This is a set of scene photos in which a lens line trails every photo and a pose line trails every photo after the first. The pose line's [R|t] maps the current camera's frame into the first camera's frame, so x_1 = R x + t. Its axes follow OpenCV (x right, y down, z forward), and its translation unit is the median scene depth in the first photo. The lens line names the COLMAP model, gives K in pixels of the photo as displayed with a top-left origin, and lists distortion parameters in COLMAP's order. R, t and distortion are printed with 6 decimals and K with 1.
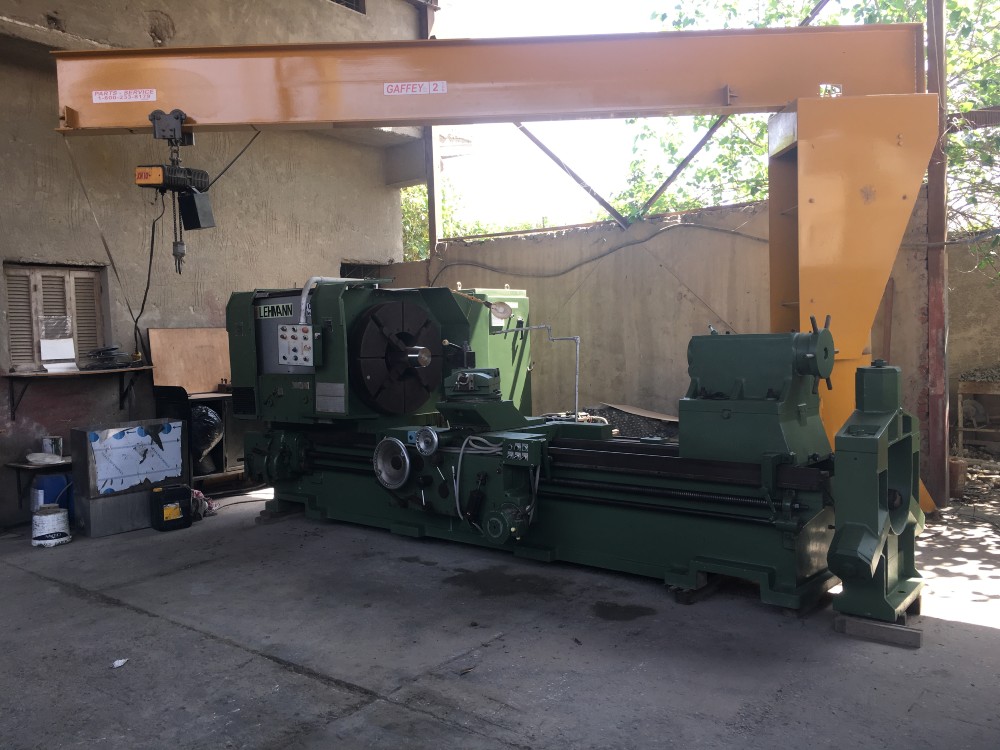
lens RADIAL K [[859.3, 0, 498.4], [0, 859.3, 363.2], [0, 0, 1]] dist [0.093687, -0.139334]
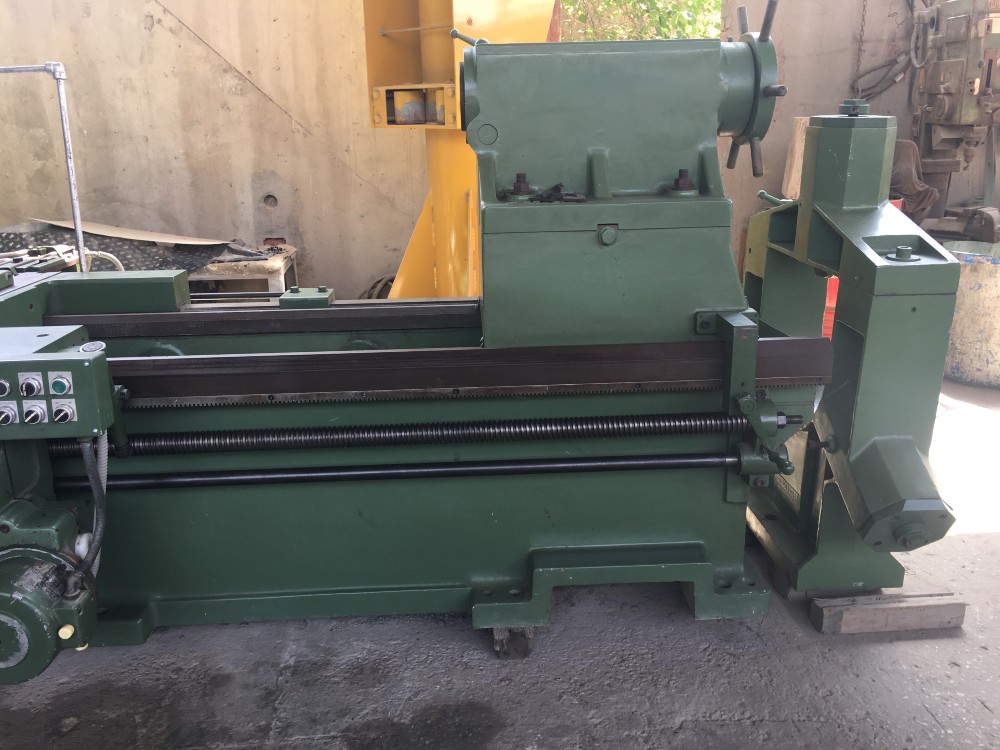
lens RADIAL K [[859.3, 0, 498.4], [0, 859.3, 363.2], [0, 0, 1]] dist [0.093687, -0.139334]
pose [[0.737034, -0.175754, 0.652604, -0.038356], [0.021611, 0.971231, 0.237157, 0.010722], [-0.675511, -0.160689, 0.719628, 0.416482]]
